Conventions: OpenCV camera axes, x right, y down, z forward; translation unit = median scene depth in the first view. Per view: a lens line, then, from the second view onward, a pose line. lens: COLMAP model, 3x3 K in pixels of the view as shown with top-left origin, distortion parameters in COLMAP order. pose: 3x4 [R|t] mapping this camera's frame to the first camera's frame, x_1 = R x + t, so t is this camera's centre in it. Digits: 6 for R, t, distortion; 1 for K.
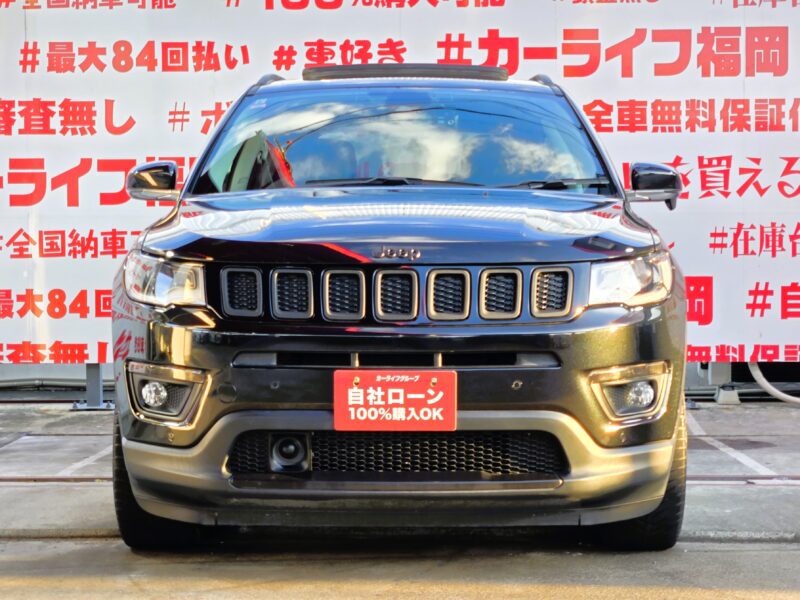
lens RADIAL K [[1712.5, 0, 448.2], [0, 1712.5, 261.1], [0, 0, 1]] dist [0.009417, 0.000000]
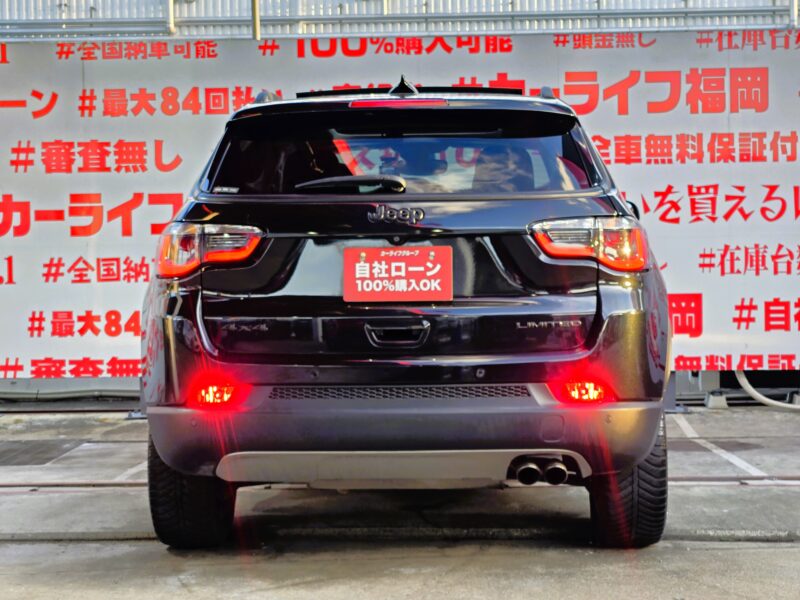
lens RADIAL K [[1712.5, 0, 453.6], [0, 1712.5, 289.8], [0, 0, 1]] dist [0.009417, 0.000000]
pose [[0.999728, -0.009409, -0.021353, 0.017184], [0.009247, 0.999928, -0.007663, 0.013604], [0.021424, 0.007463, 0.999743, -0.110680]]
